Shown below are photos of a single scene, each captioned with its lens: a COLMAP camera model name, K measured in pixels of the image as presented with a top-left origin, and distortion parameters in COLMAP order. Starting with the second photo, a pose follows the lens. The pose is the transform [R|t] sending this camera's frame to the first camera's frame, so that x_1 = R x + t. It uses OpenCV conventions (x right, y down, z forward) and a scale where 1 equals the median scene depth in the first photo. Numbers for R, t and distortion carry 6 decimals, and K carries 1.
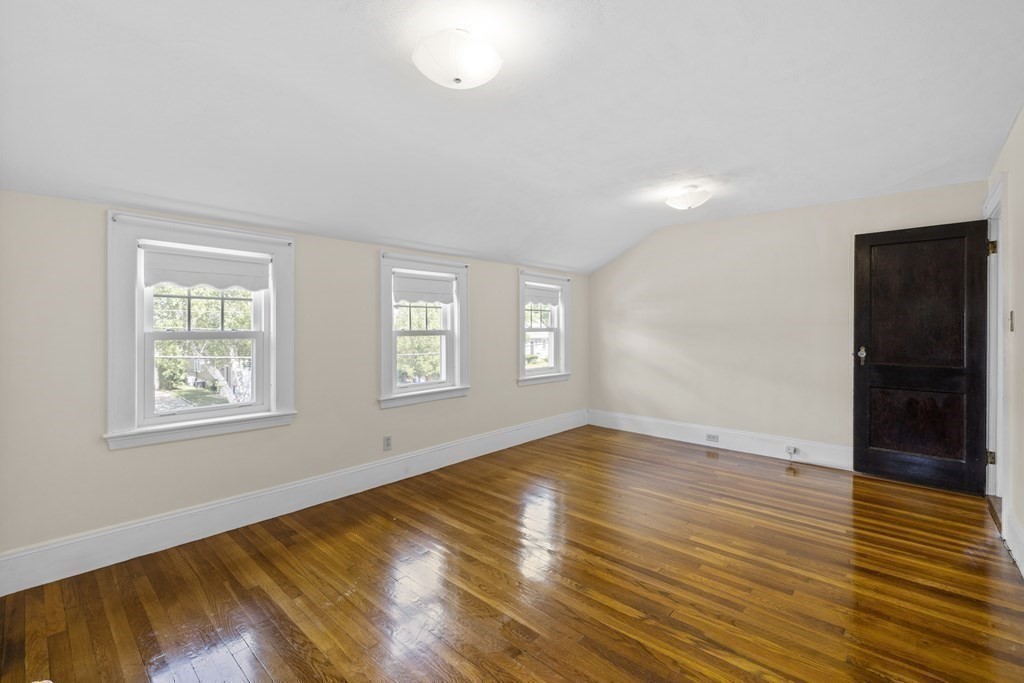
lens RADIAL K [[436.0, 0, 511.5], [0, 436.0, 327.1], [0, 0, 1]] dist [0.000805, 0.000222]
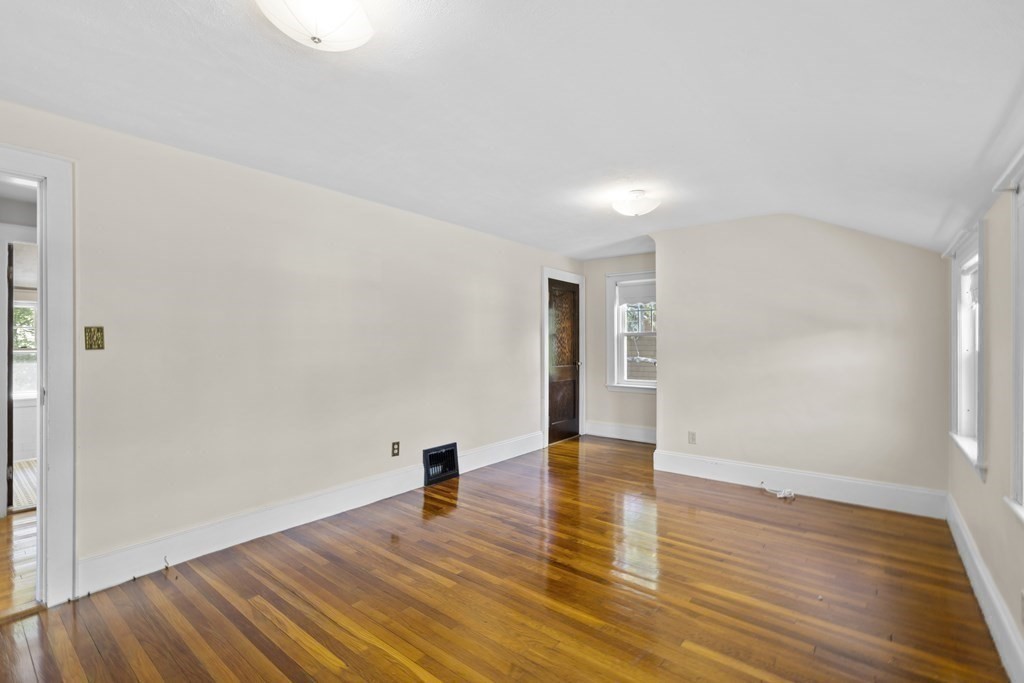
lens RADIAL K [[453.5, 0, 503.9], [0, 453.5, 342.5], [0, 0, 1]] dist [0.001071, 0.000174]
pose [[-0.999167, 0.000408, -0.040818, 0.294771], [0.000503, 0.999997, -0.002315, -0.004017], [0.040817, -0.002333, -0.999164, 1.637672]]
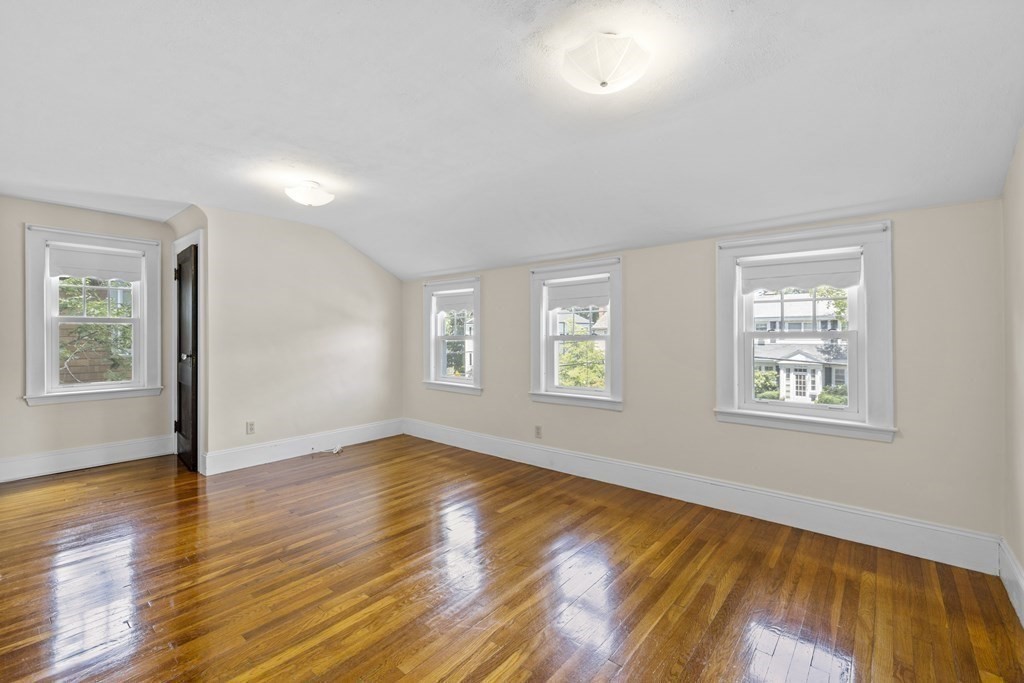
lens RADIAL K [[448.8, 0, 512.0], [0, 448.8, 341.5], [0, 0, 1]] dist [-0.001082, 0.000257]
pose [[0.029768, 0.018348, -0.999388, 1.045639], [0.004105, 0.999821, 0.018478, 0.000525], [0.999548, -0.004652, 0.029688, 1.021351]]
